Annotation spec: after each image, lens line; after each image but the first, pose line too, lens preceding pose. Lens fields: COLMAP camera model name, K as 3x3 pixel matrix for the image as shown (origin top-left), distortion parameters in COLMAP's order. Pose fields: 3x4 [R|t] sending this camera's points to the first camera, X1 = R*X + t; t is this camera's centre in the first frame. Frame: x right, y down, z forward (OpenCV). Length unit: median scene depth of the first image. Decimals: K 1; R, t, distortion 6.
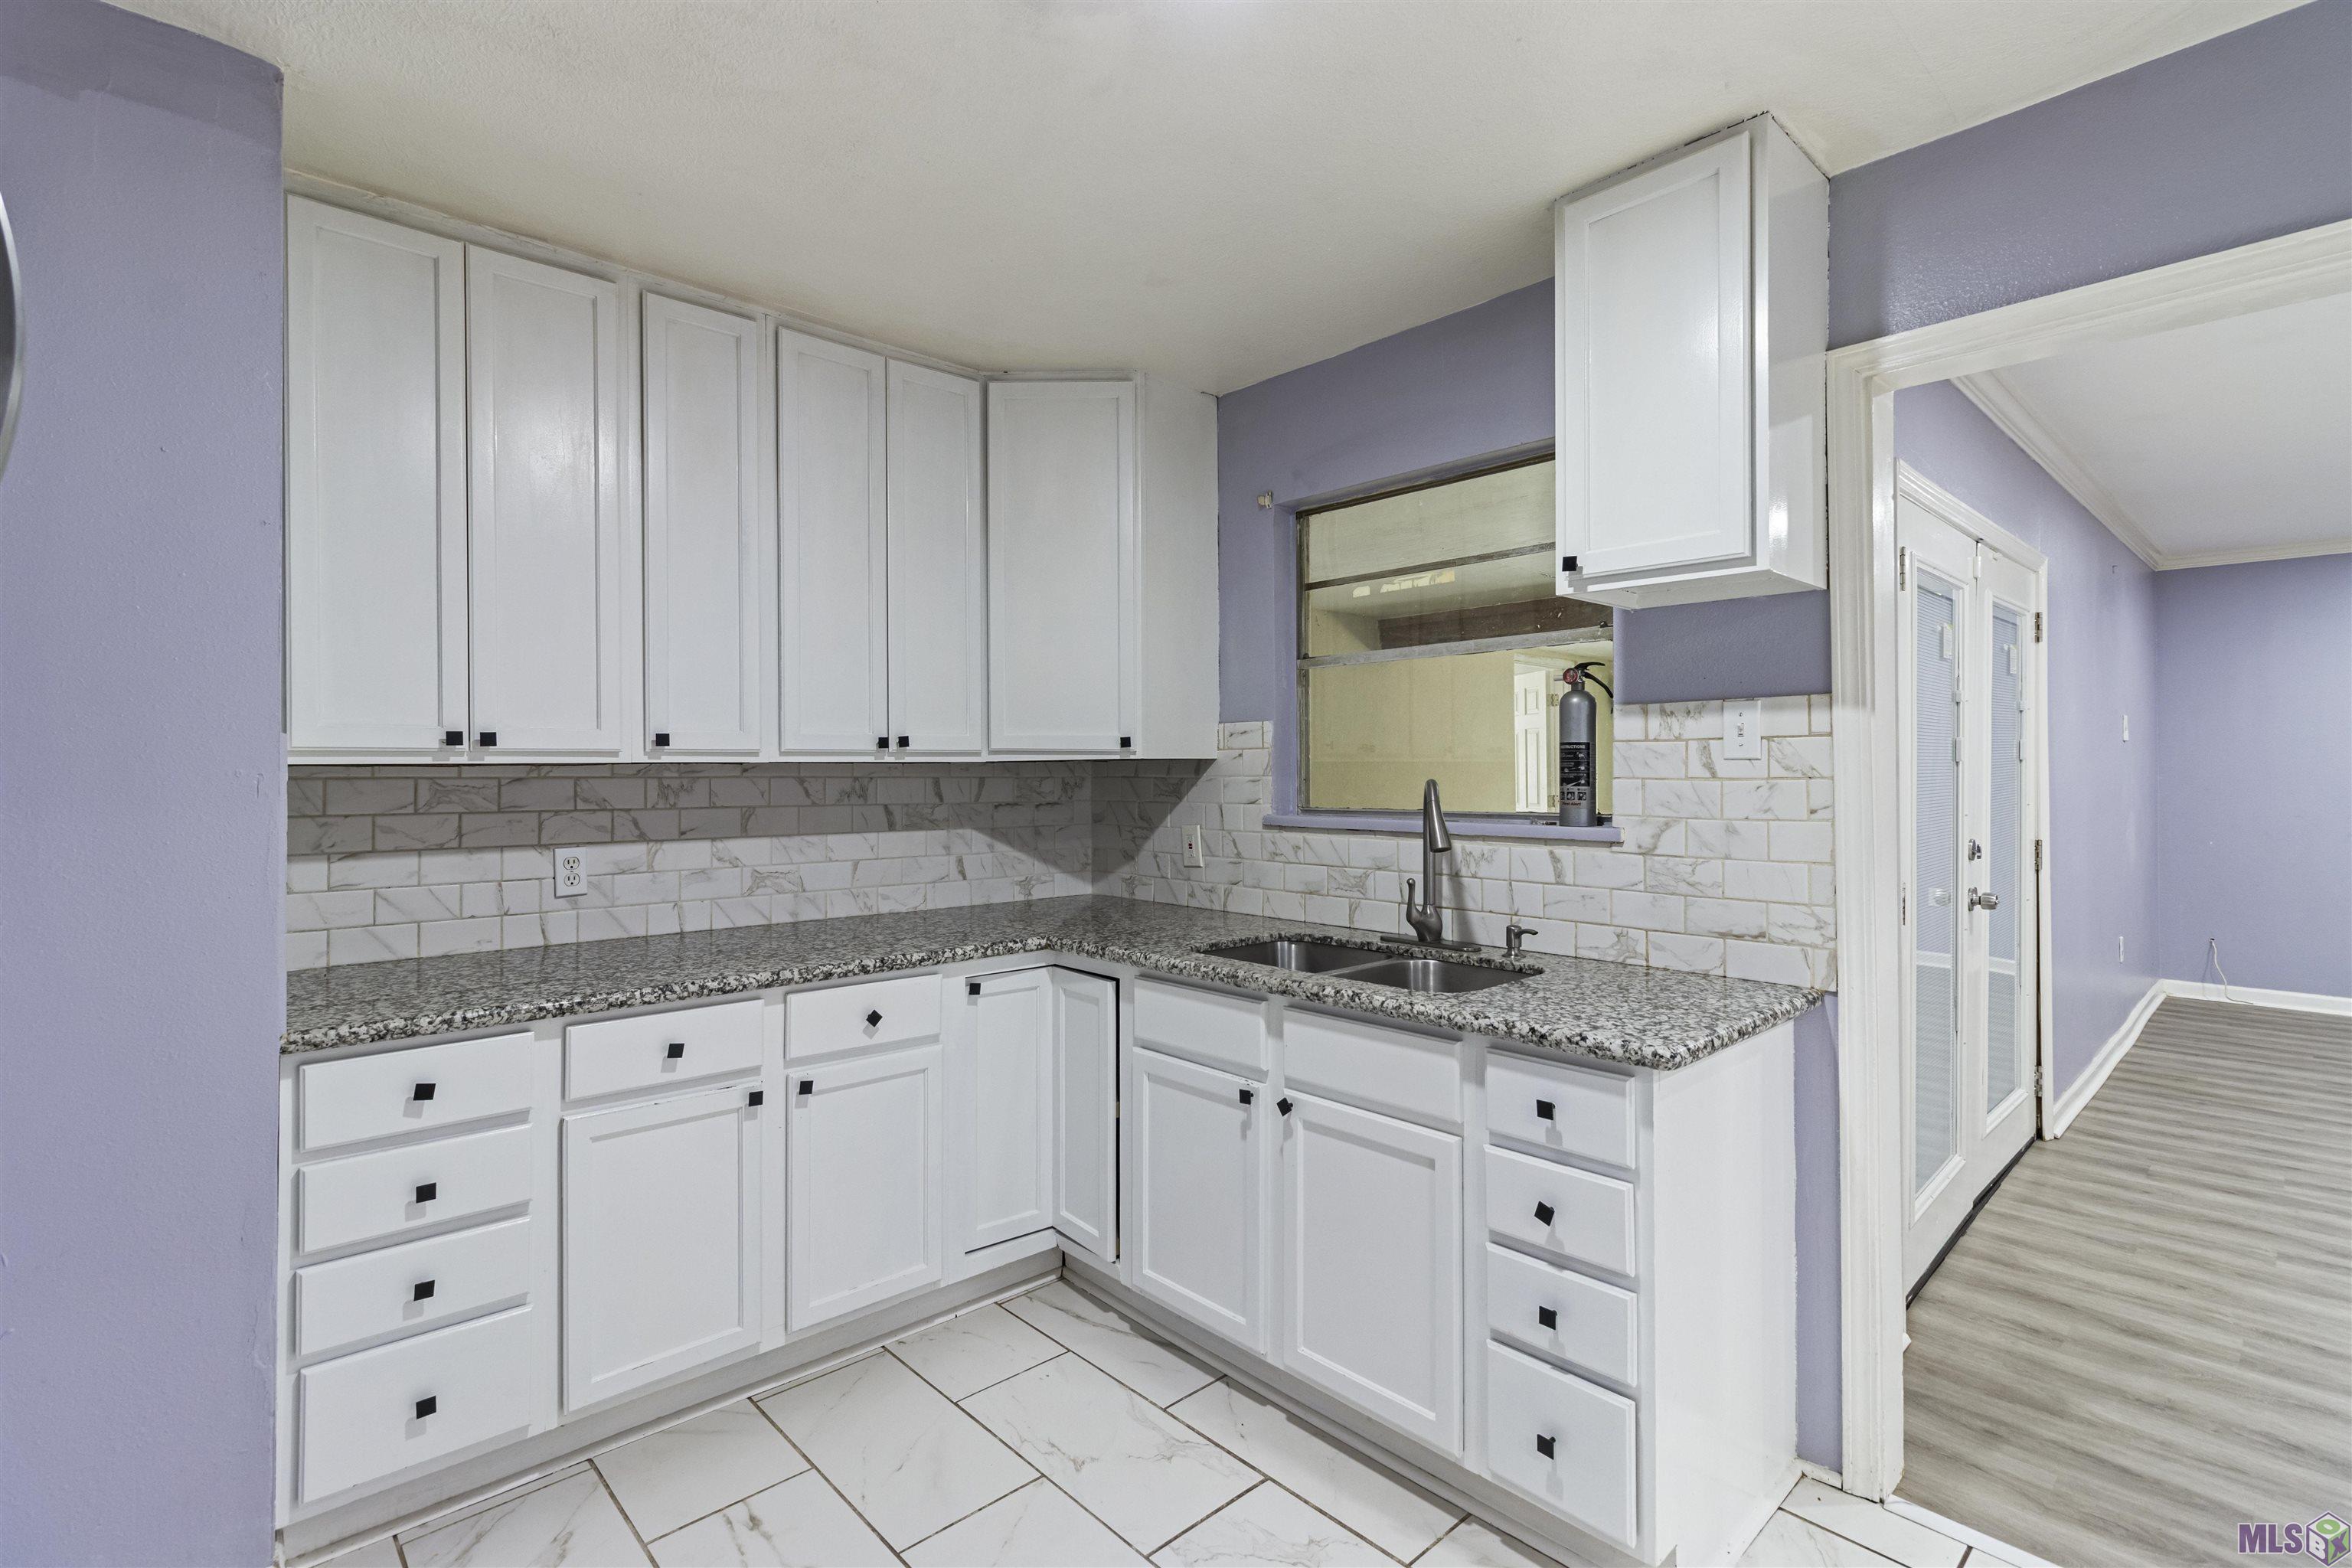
lens RADIAL K [[1085.2, 0, 1181.2], [0, 1085.2, 772.7], [0, 0, 1]] dist [0.004164, 0.000100]
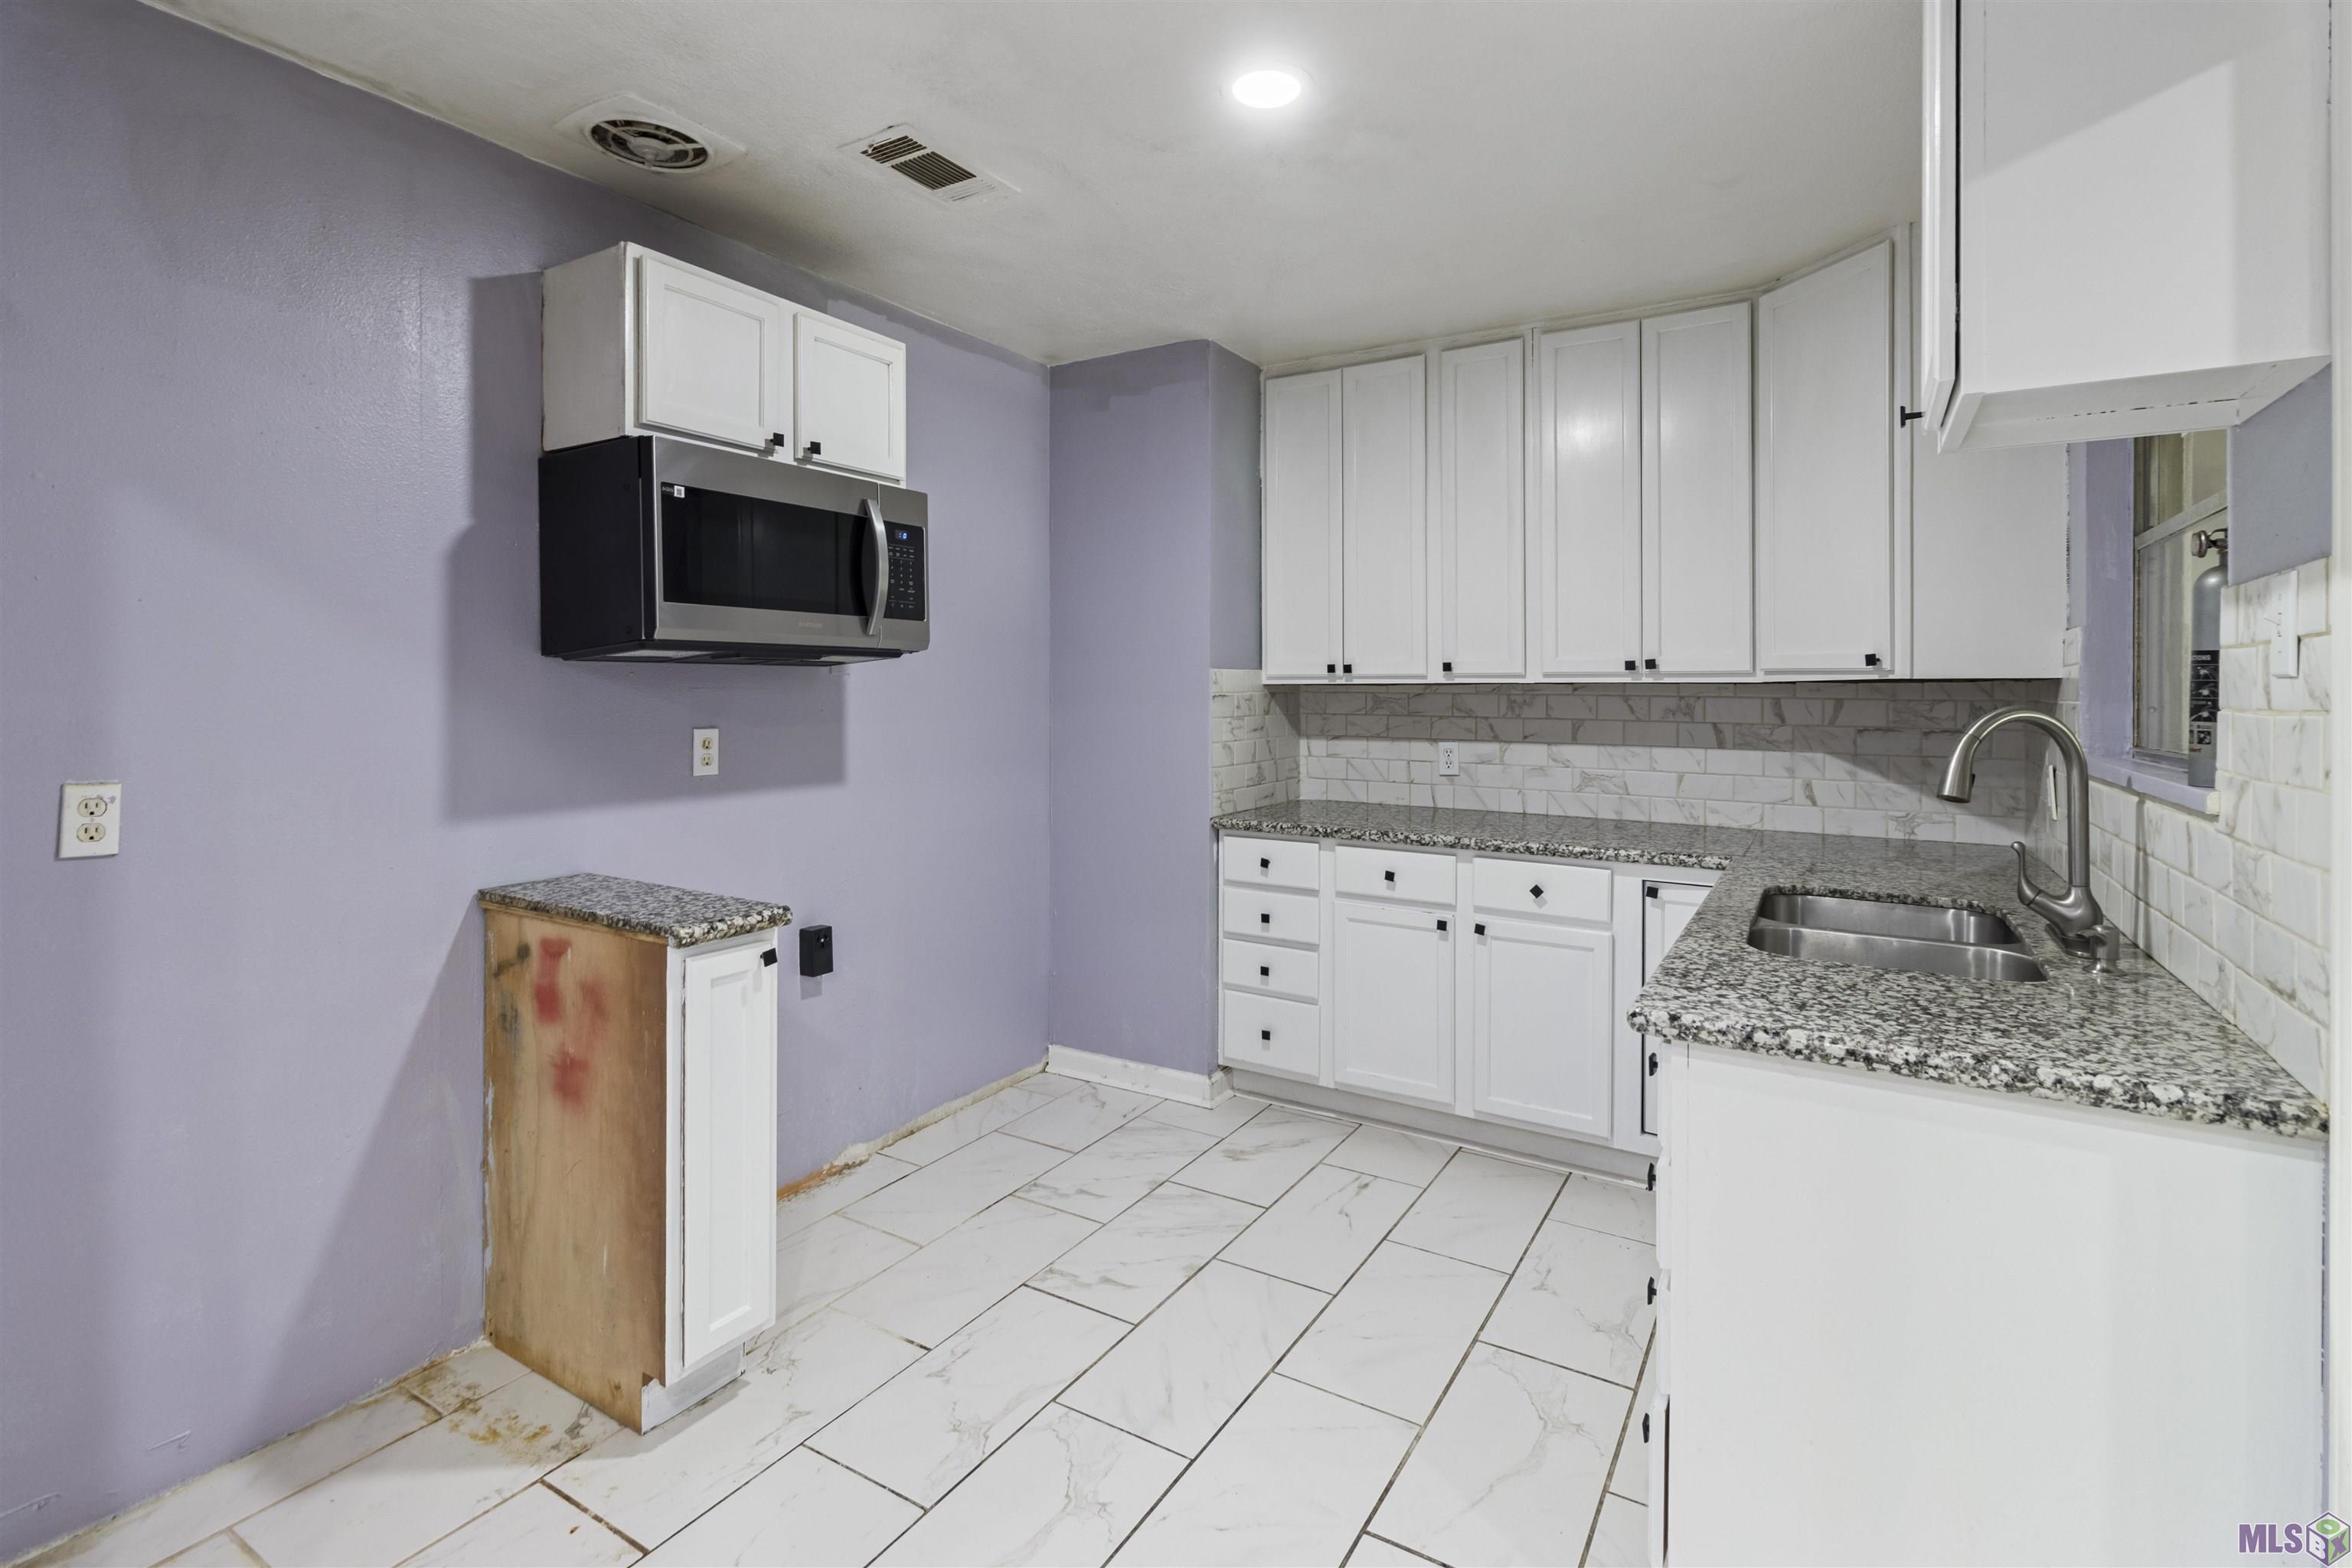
lens RADIAL K [[1112.6, 0, 1192.0], [0, 1112.6, 715.5], [0, 0, 1]] dist [-0.001942, 0.000060]
pose [[0.282890, 0.027753, -0.958751, 0.745446], [-0.009005, 0.999614, 0.026279, -0.002009], [0.959110, 0.001199, 0.283031, 0.249105]]
